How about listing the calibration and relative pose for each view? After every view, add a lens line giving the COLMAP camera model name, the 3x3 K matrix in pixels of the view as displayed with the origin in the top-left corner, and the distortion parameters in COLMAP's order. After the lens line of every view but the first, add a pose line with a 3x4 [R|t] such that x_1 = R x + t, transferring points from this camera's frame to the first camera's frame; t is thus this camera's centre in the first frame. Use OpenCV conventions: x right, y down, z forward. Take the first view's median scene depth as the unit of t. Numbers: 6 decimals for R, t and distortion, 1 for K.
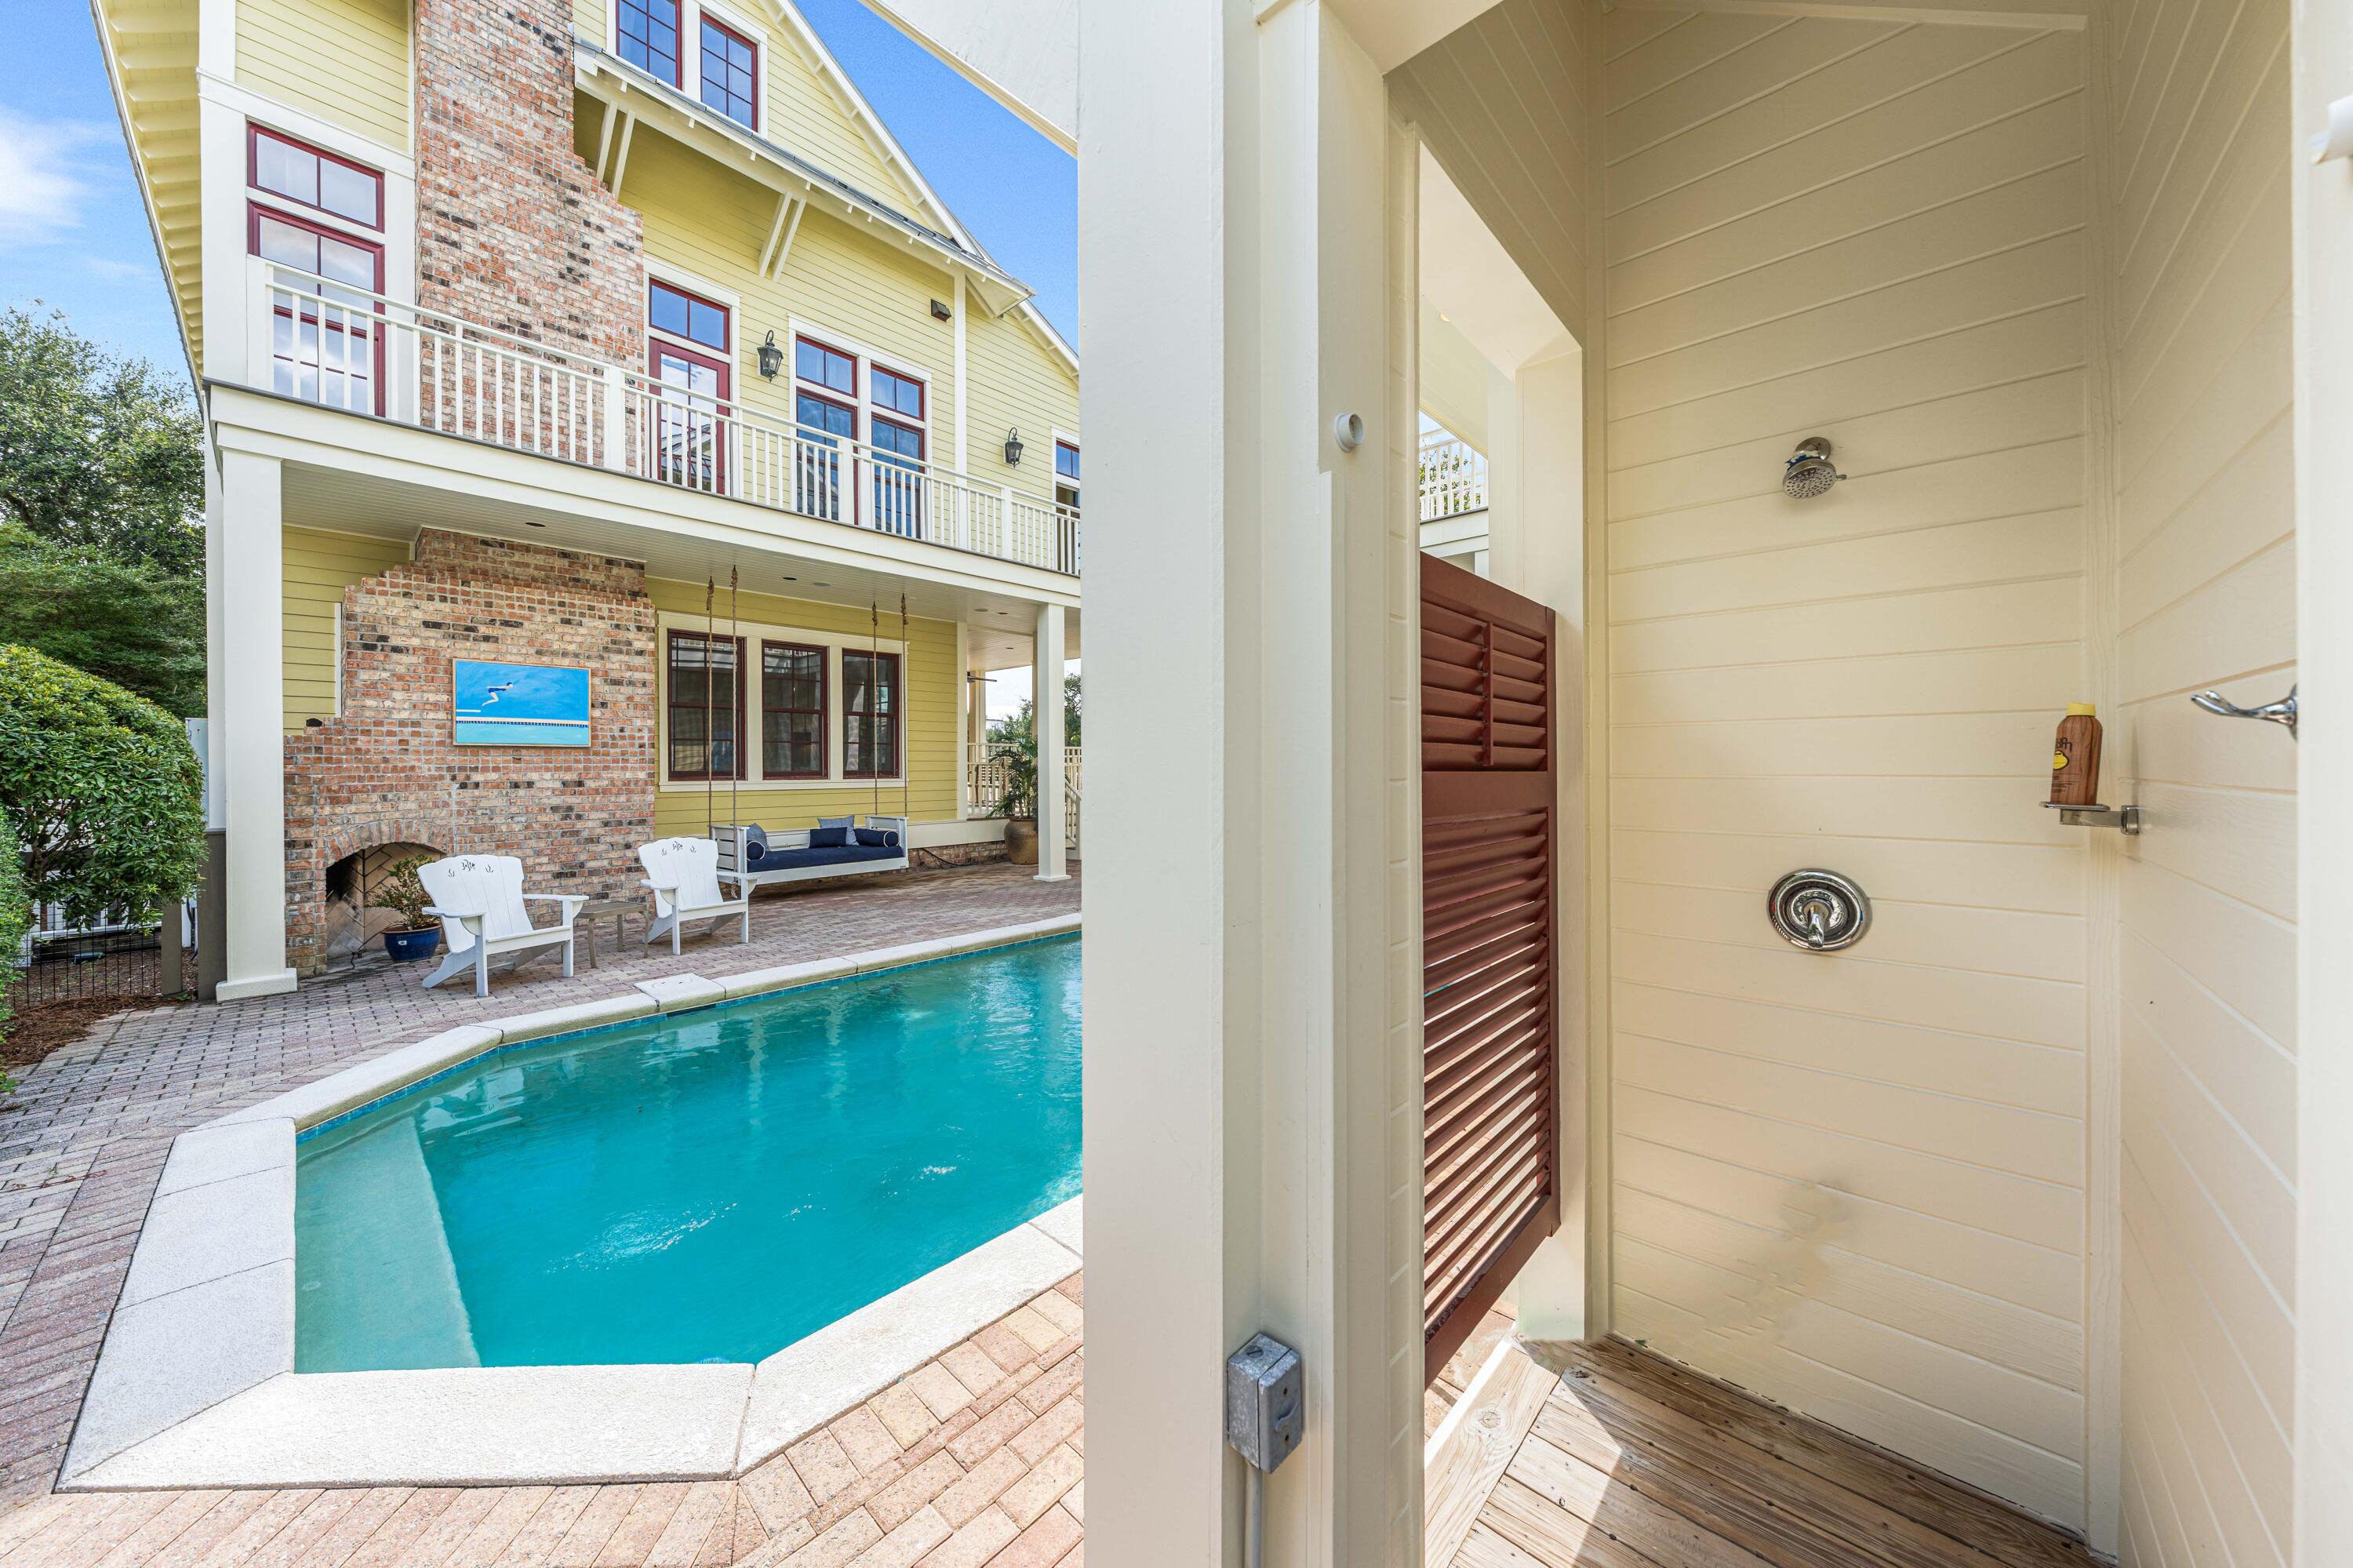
lens RADIAL K [[806.4, 0, 1175.4], [0, 806.4, 769.7], [0, 0, 1]] dist [-0.000426, -0.000023]
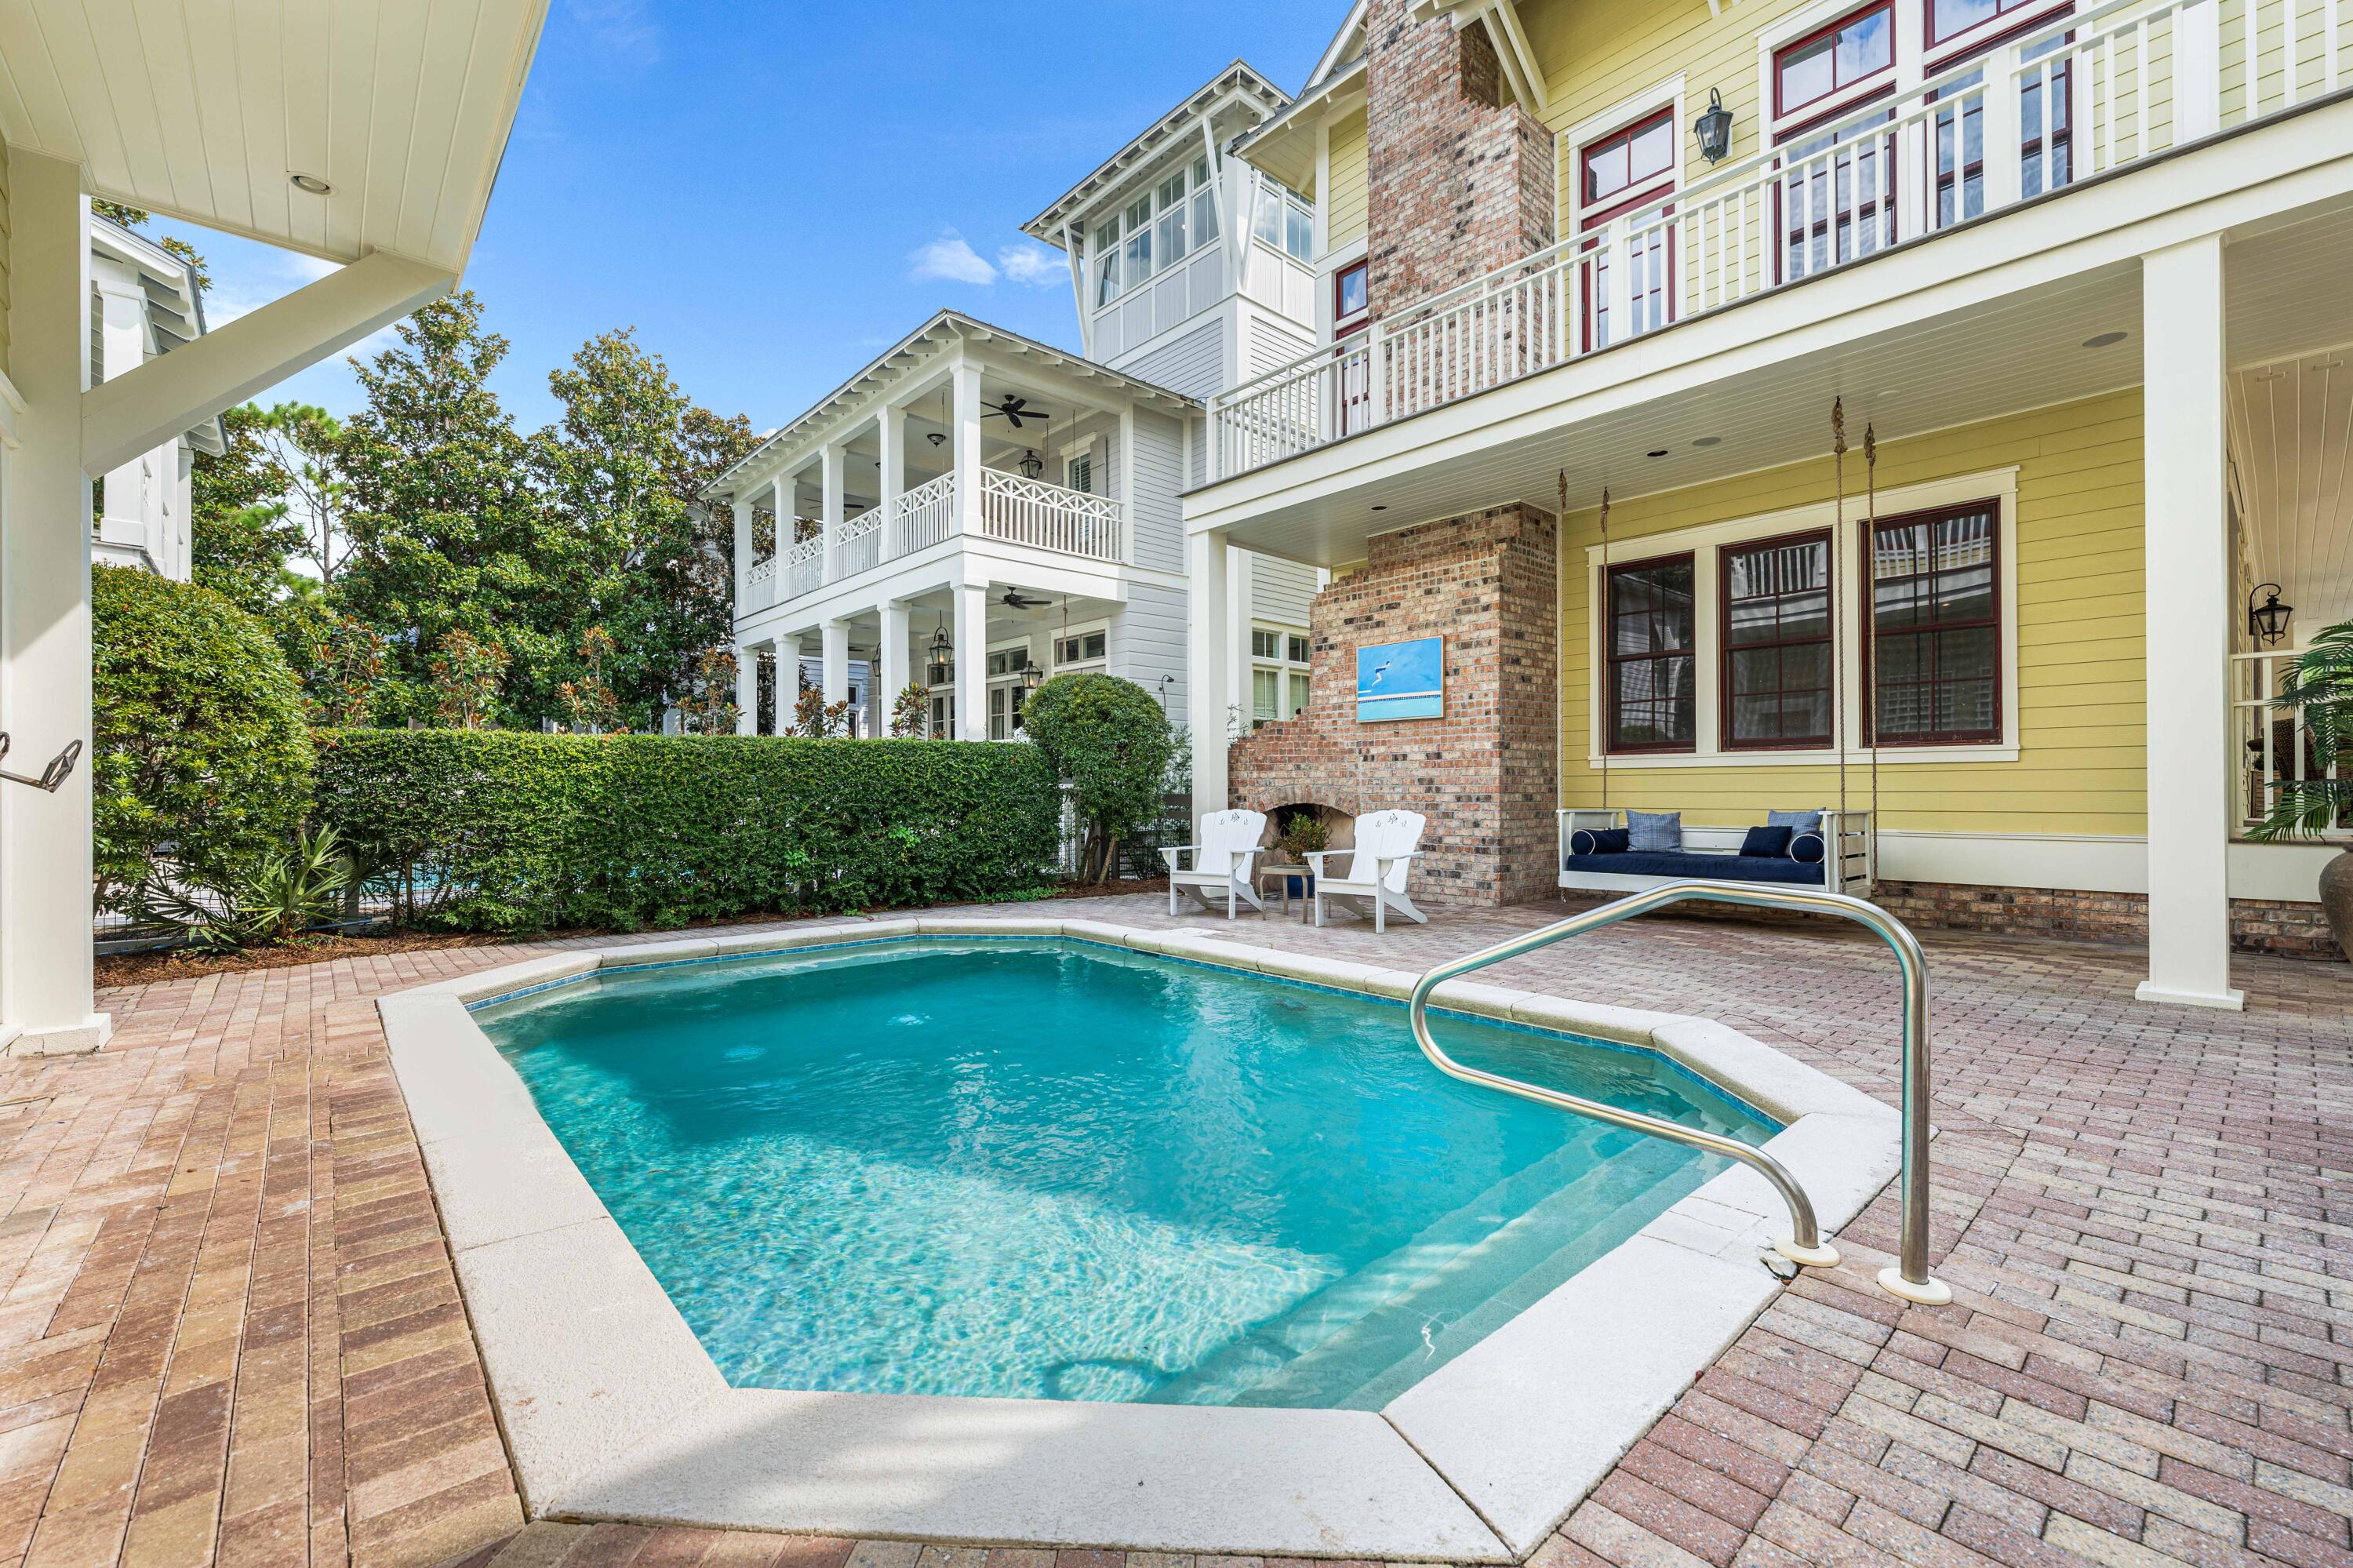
lens RADIAL K [[972.6, 0, 1181.4], [0, 972.6, 787.2], [0, 0, 1]] dist [0.002066, 0.000188]
pose [[-0.105722, 0.002806, -0.994392, 0.466885], [0.001208, 0.999996, 0.002693, 0.052535], [0.994395, -0.000916, -0.105725, 0.828964]]
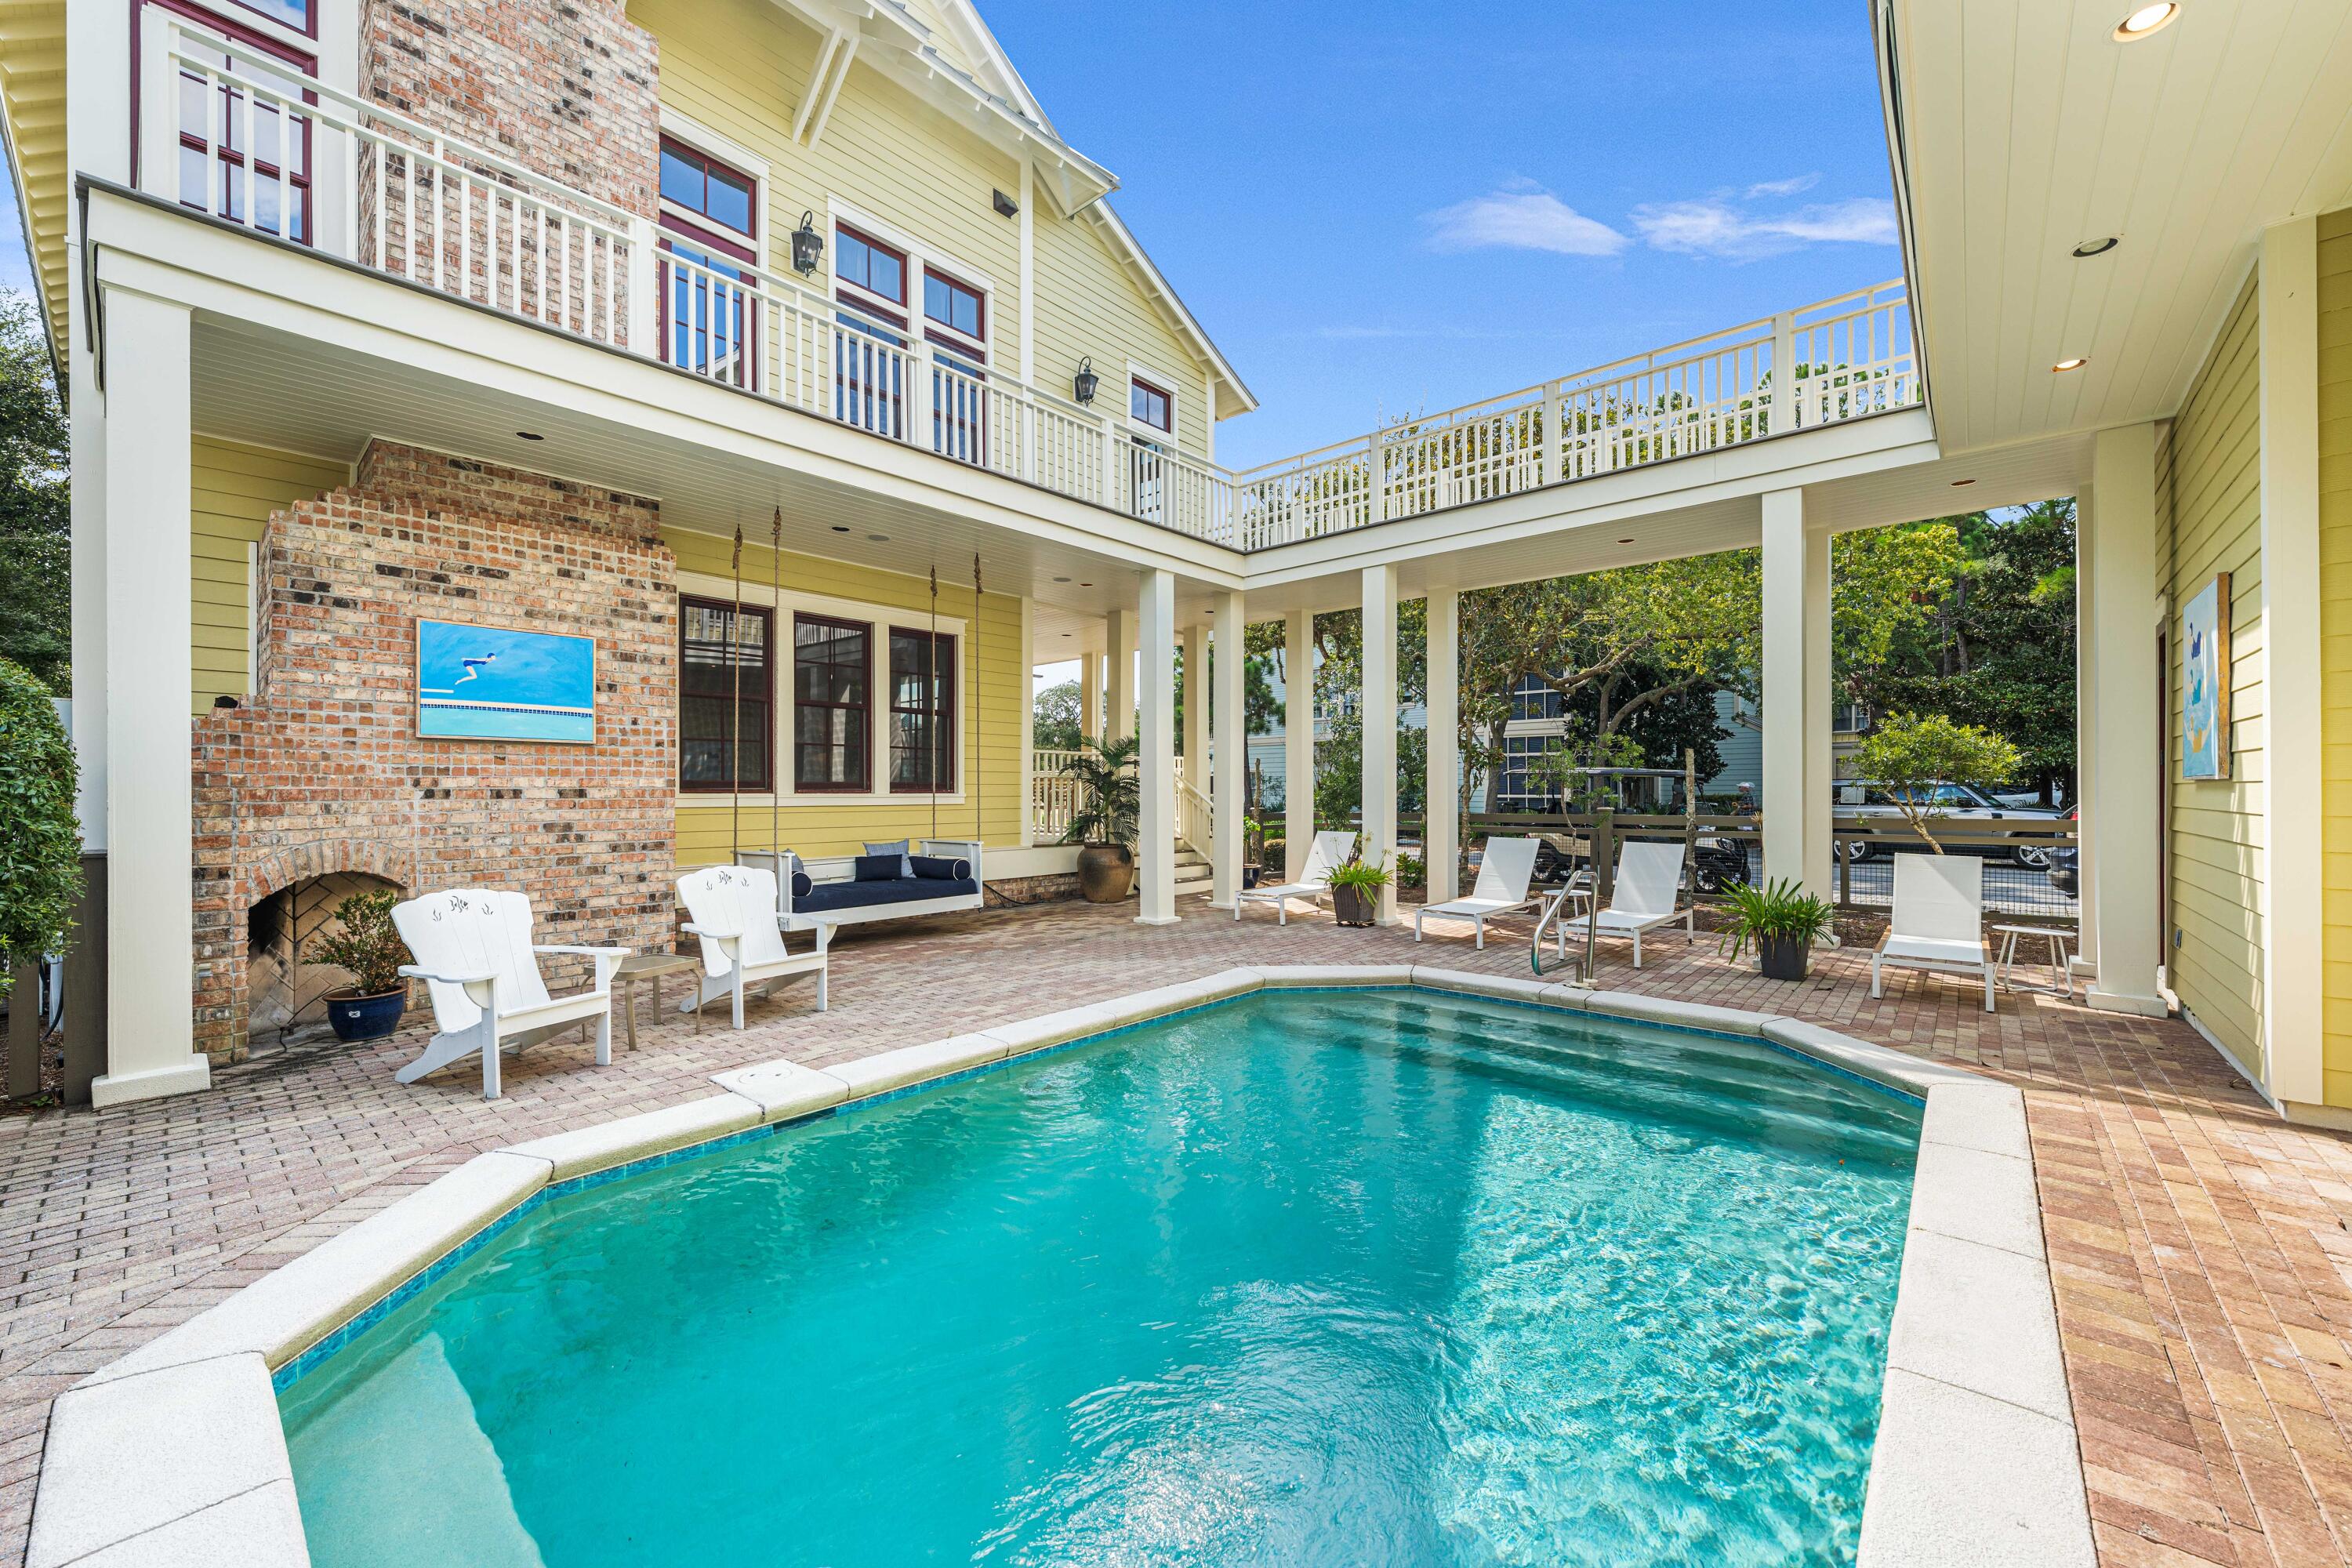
lens RADIAL K [[911.3, 0, 1176.4], [0, 911.3, 793.3], [0, 0, 1]] dist [-0.001026, 0.000116]
pose [[0.999843, 0.002747, 0.017515, -0.211065], [-0.002718, 0.999995, -0.001671, 0.017547], [-0.017519, 0.001623, 0.999845, 0.158265]]
